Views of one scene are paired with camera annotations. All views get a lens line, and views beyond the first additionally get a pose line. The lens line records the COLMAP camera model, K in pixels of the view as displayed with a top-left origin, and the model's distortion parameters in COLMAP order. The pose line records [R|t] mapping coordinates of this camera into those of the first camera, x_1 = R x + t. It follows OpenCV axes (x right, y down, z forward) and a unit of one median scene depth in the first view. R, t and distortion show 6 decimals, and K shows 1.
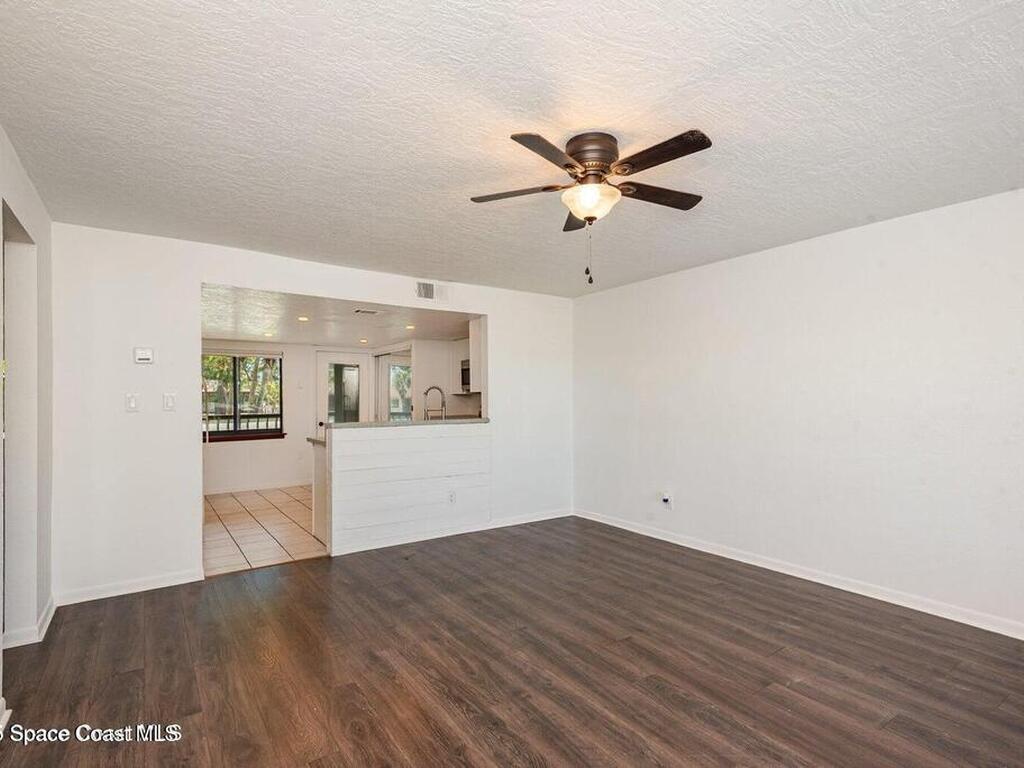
lens RADIAL K [[522.1, 0, 511.3], [0, 522.1, 396.8], [0, 0, 1]] dist [0.032292, -0.000770]
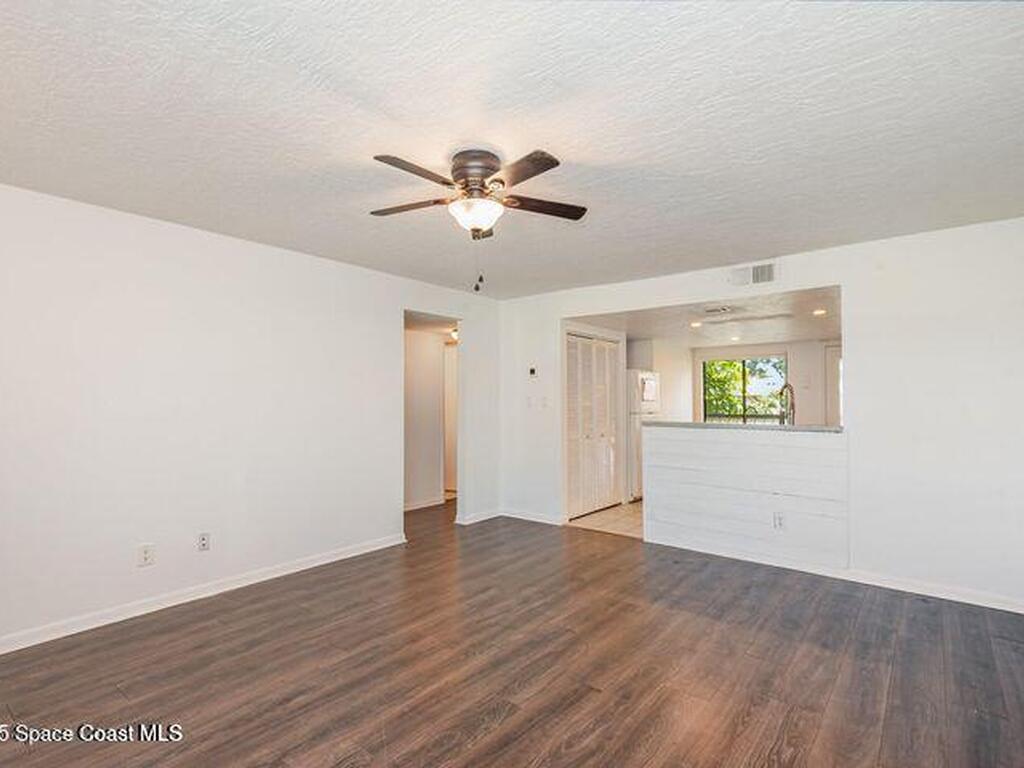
lens RADIAL K [[522.1, 0, 511.3], [0, 522.1, 396.8], [0, 0, 1]] dist [0.032292, -0.000770]
pose [[0.272677, -0.004966, -0.962093, 1.060014], [0.005108, 0.999980, -0.003714, 0.000883], [0.962092, -0.003902, 0.272697, 0.695423]]
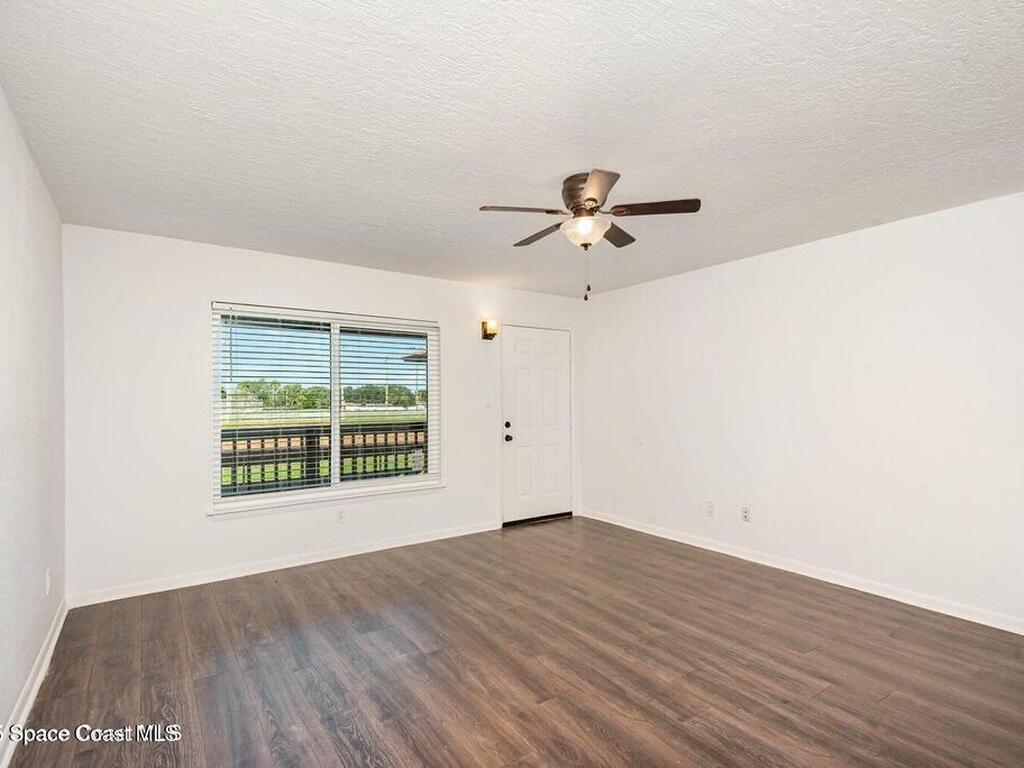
lens RADIAL K [[522.1, 0, 511.3], [0, 522.1, 396.8], [0, 0, 1]] dist [0.032292, -0.000770]
pose [[-0.999964, 0.003569, 0.007636, 0.279873], [0.003497, 0.999949, -0.009473, 0.006966], [-0.007669, -0.009446, -0.999926, 1.935515]]
